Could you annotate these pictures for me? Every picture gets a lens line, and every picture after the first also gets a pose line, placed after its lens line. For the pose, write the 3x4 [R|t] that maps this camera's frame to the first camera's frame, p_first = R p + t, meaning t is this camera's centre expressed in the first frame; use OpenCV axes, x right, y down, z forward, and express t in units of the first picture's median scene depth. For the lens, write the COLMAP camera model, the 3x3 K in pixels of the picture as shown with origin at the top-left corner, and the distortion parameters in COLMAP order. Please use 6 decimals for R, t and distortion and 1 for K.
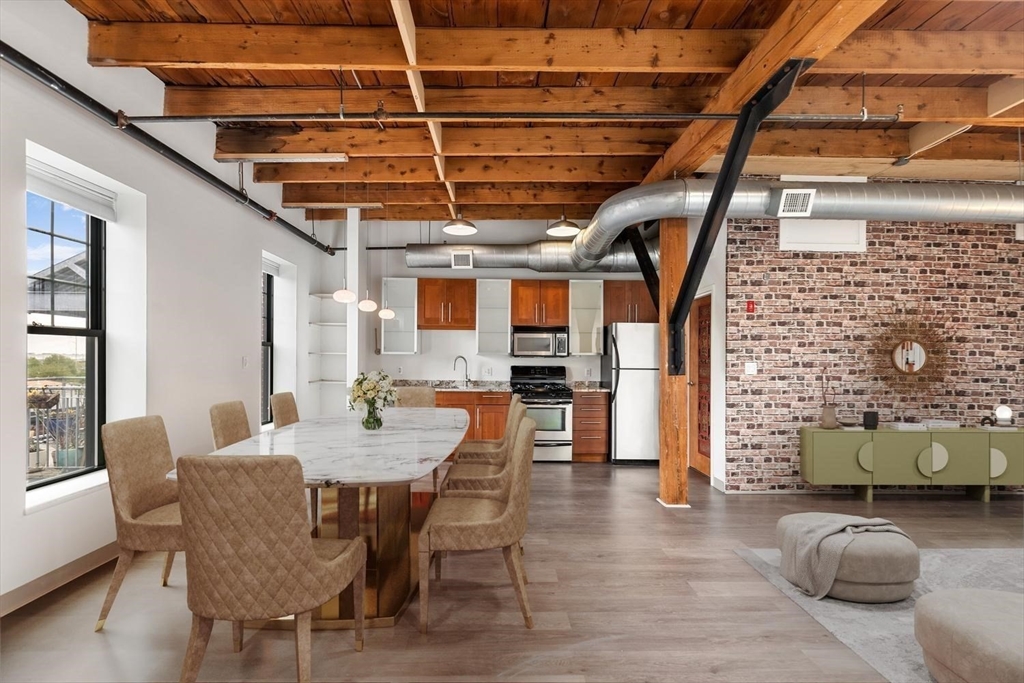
lens RADIAL K [[464.1, 0, 514.9], [0, 464.1, 355.4], [0, 0, 1]] dist [0.008391, -0.001561]
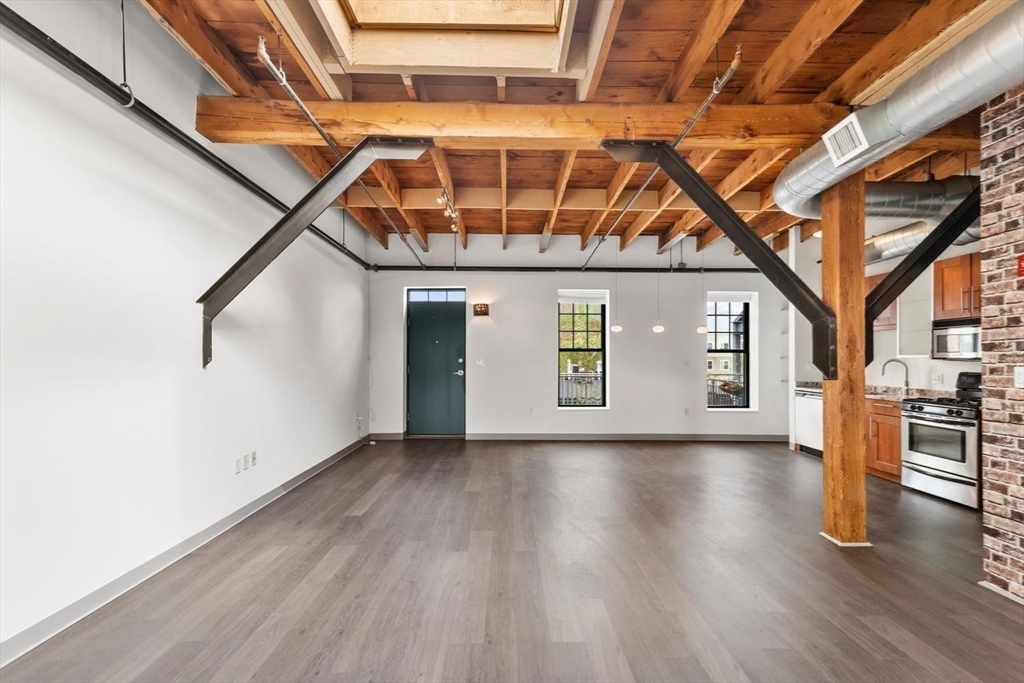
lens RADIAL K [[464.1, 0, 517.4], [0, 464.1, 354.2], [0, 0, 1]] dist [0.008391, -0.001561]
pose [[-0.010914, -0.018666, -0.999766, 1.047331], [-0.001567, 0.999825, -0.018650, 0.011991], [0.999939, 0.001363, -0.010941, 0.399451]]
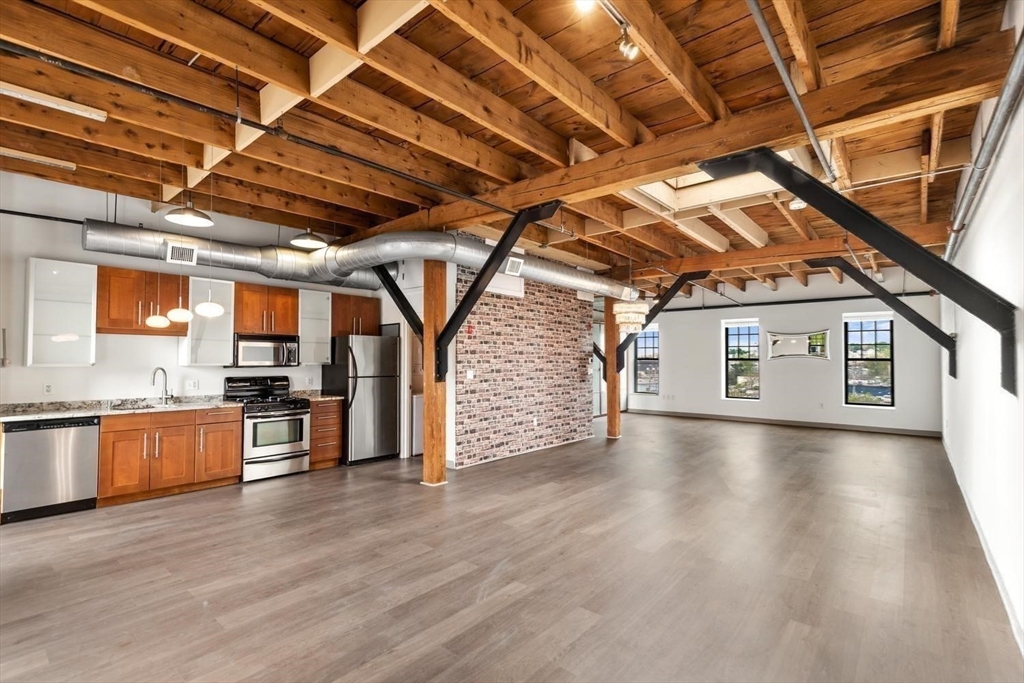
lens RADIAL K [[464.1, 0, 514.4], [0, 464.1, 348.7], [0, 0, 1]] dist [0.008391, -0.001561]
pose [[0.671744, 0.012870, 0.740671, -0.412956], [-0.001650, 0.999873, -0.015877, -0.026236], [-0.740781, 0.009443, 0.671680, -0.017766]]
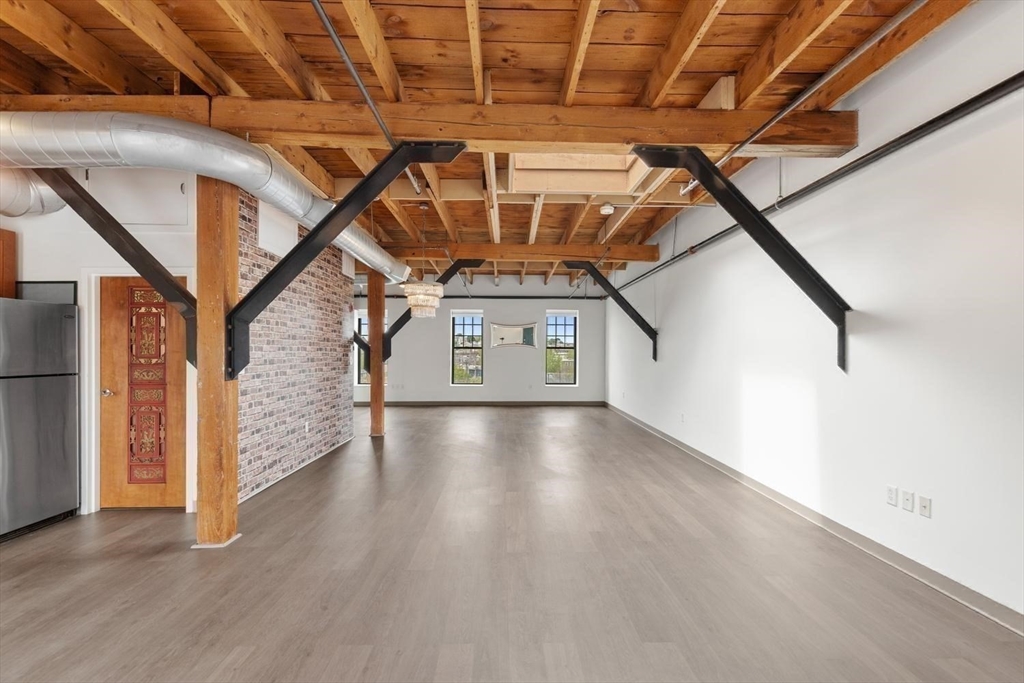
lens RADIAL K [[464.1, 0, 513.4], [0, 464.1, 350.2], [0, 0, 1]] dist [0.008391, -0.001561]
pose [[0.014406, -0.006672, 0.999874, -0.405434], [-0.007366, 0.999950, 0.006779, -0.016915], [-0.999869, -0.007463, 0.014356, 0.435982]]
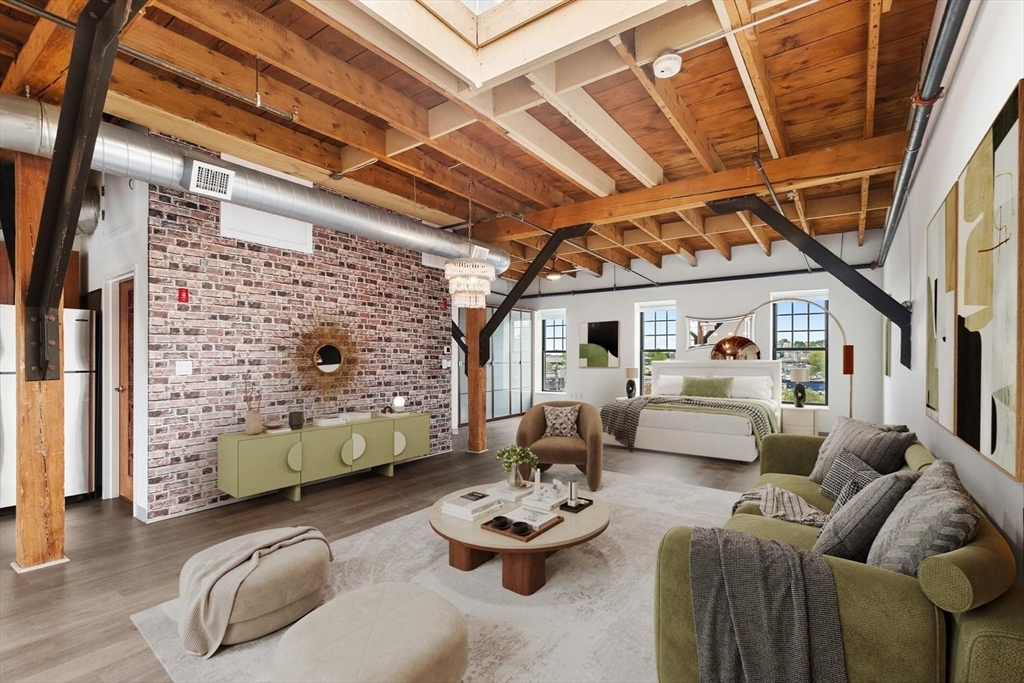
lens RADIAL K [[464.1, 0, 515.1], [0, 464.1, 355.9], [0, 0, 1]] dist [0.008391, -0.001561]
pose [[0.608281, -0.005011, 0.793706, 0.195875], [0.001072, 0.999984, 0.005492, 0.002109], [-0.793721, -0.002490, 0.608277, -0.000222]]
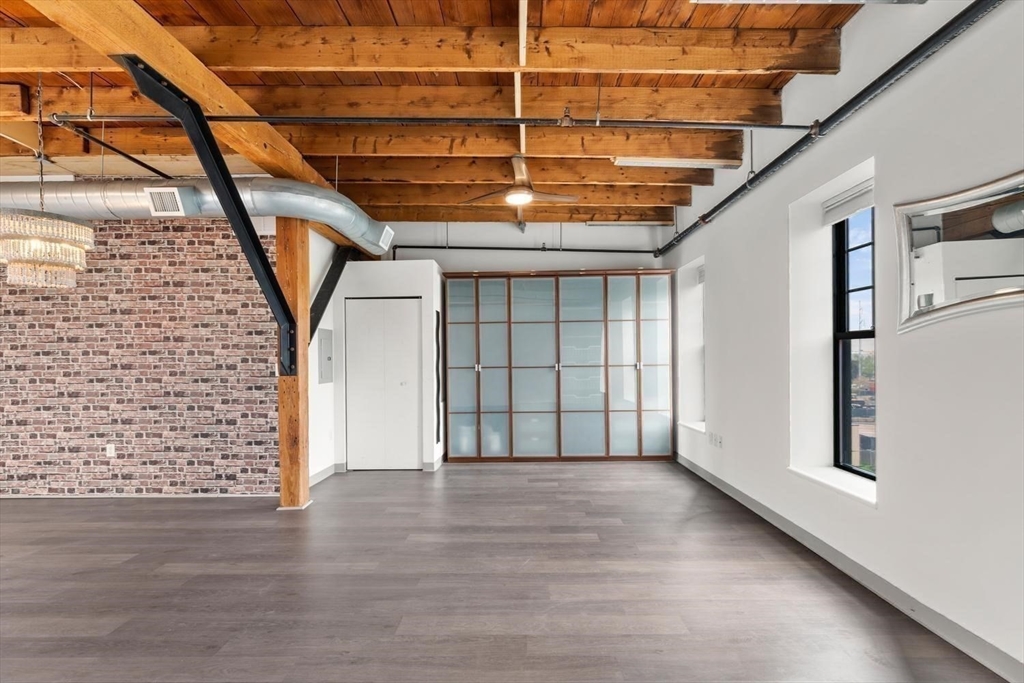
lens RADIAL K [[464.1, 0, 513.8], [0, 464.1, 358.1], [0, 0, 1]] dist [0.008391, -0.001561]
pose [[0.998512, -0.016624, -0.051944, 1.706798], [0.017020, 0.999829, 0.007194, 0.010619], [0.051815, -0.008067, 0.998624, 0.062533]]
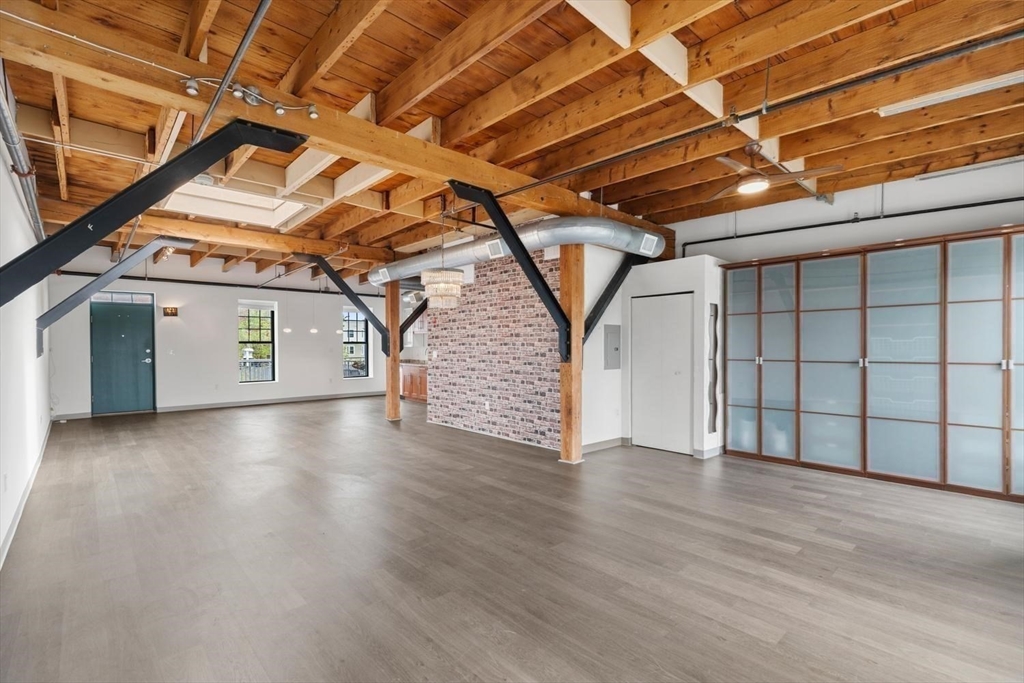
lens RADIAL K [[464.1, 0, 515.1], [0, 464.1, 348.5], [0, 0, 1]] dist [0.008391, -0.001561]
pose [[0.655592, -0.003848, -0.755105, 2.036937], [0.010589, 0.999936, 0.004098, 0.001875], [0.755041, -0.010682, 0.655590, 0.053401]]
